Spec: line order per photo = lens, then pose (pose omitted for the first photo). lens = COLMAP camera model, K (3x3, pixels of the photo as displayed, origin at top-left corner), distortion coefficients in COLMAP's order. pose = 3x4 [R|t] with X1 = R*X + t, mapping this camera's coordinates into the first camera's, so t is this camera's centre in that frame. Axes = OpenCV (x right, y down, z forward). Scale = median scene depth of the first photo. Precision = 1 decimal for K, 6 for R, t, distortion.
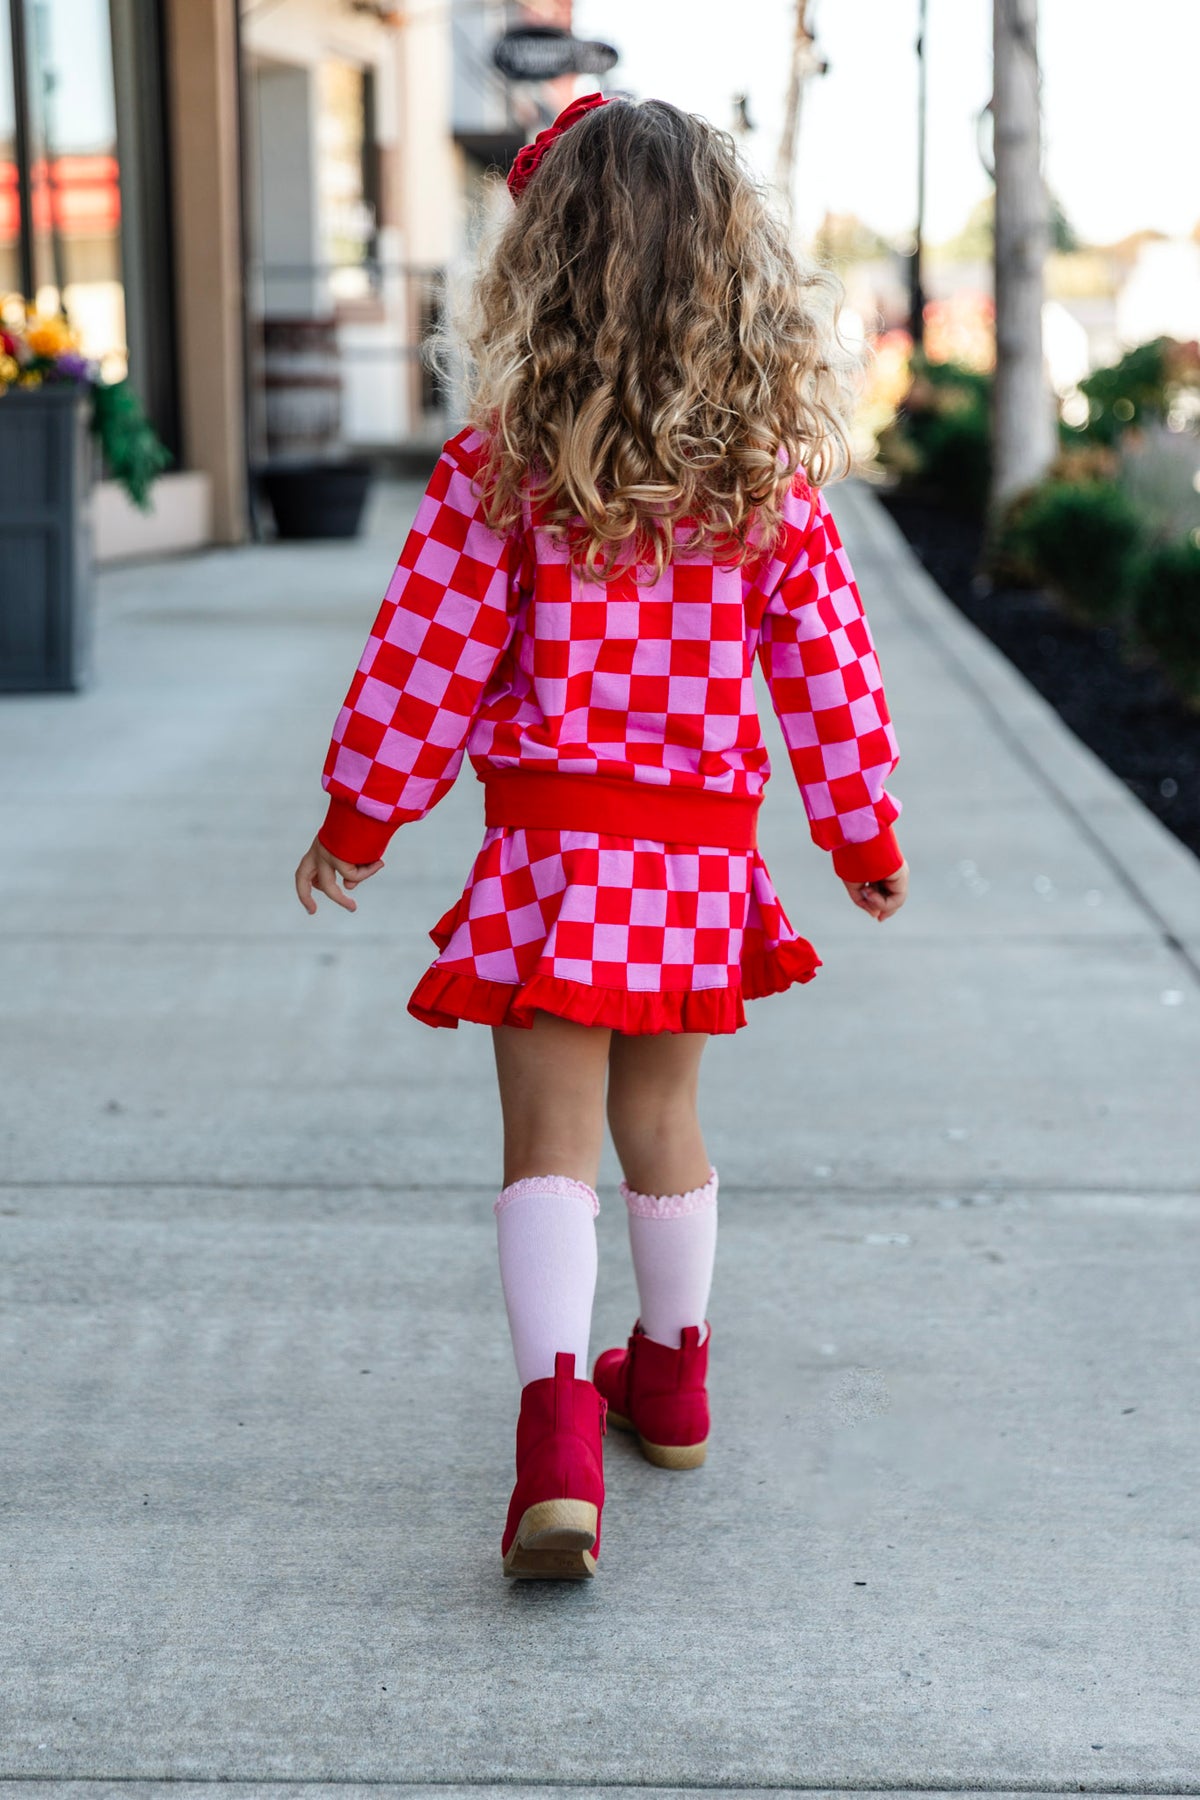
lens RADIAL K [[2509.2, 0, 600.0], [0, 2509.2, 900.0], [0, 0, 1]] dist [-0.018222, -0.040636]
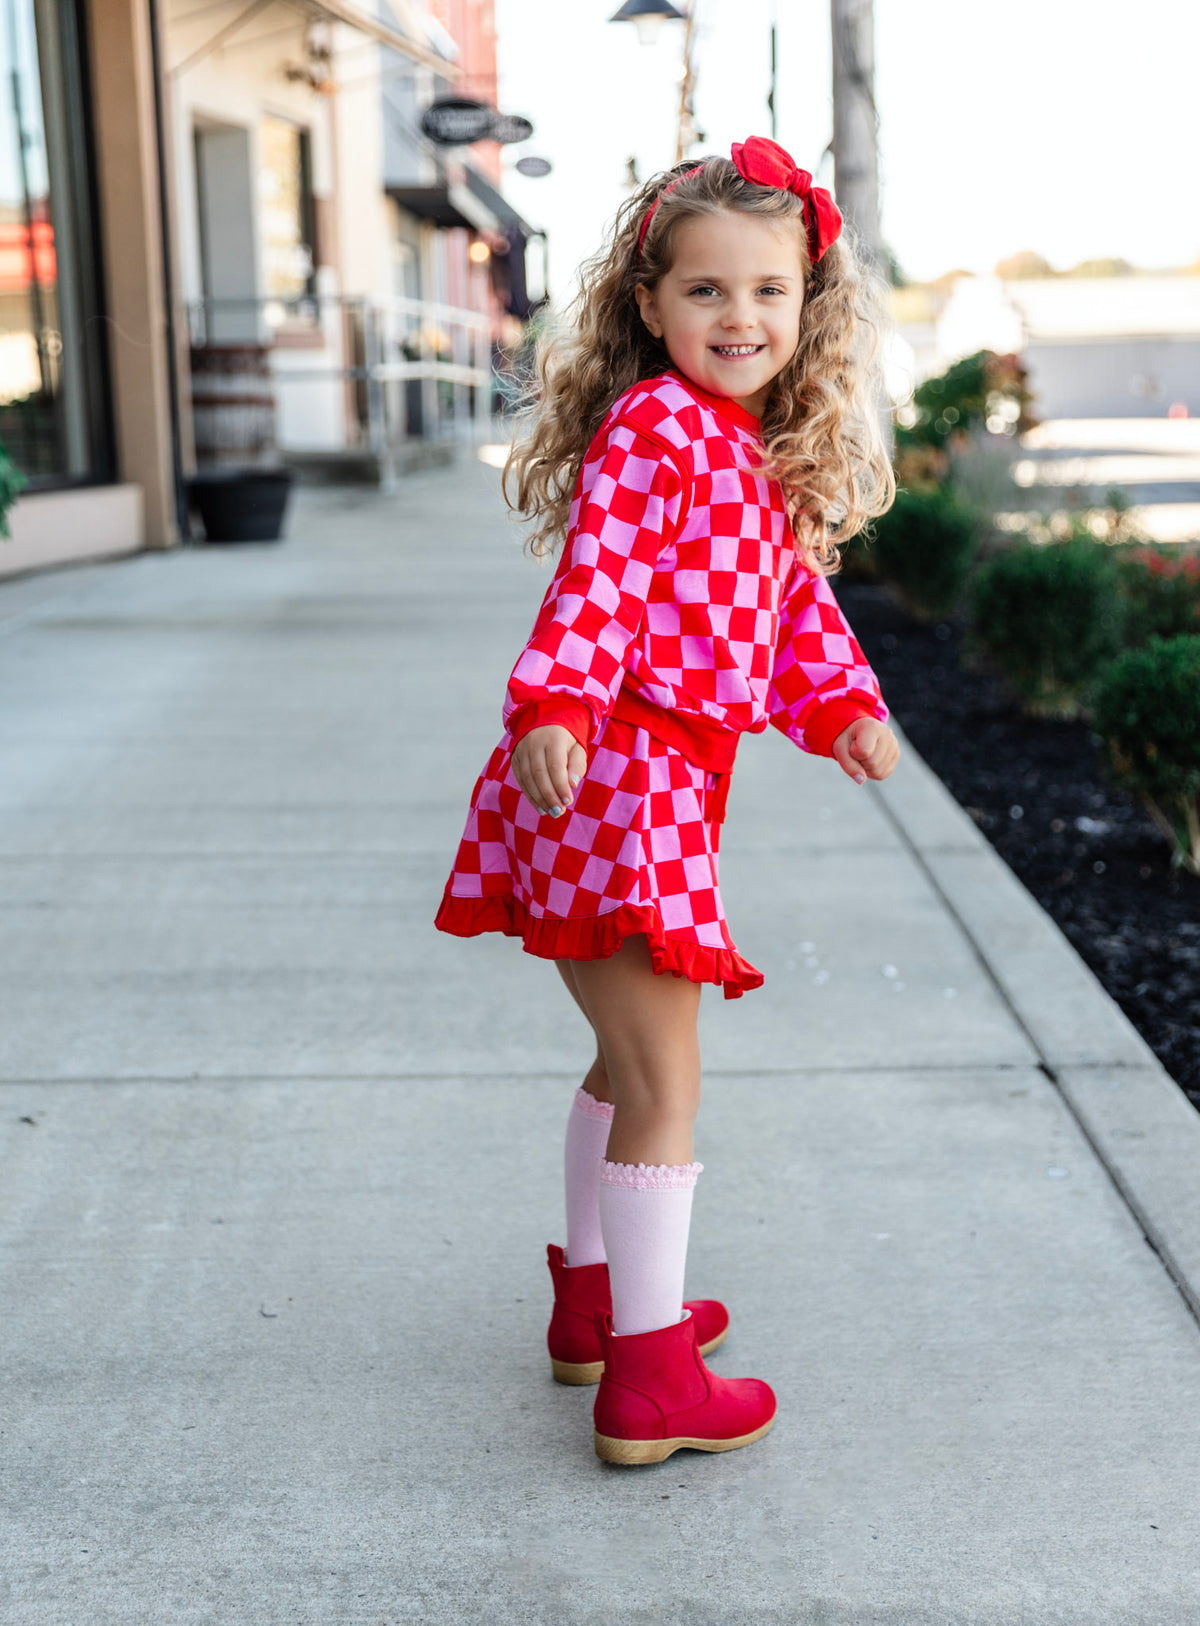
lens RADIAL K [[1825.6, 0, 600.0], [0, 1825.6, 813.0], [0, 0, 1]] dist [-0.001225, 0.003886]
pose [[0.999650, -0.016220, 0.020918, 0.026441], [0.015725, 0.999598, 0.023610, -0.035372], [-0.021292, -0.023273, 0.999502, 0.157130]]
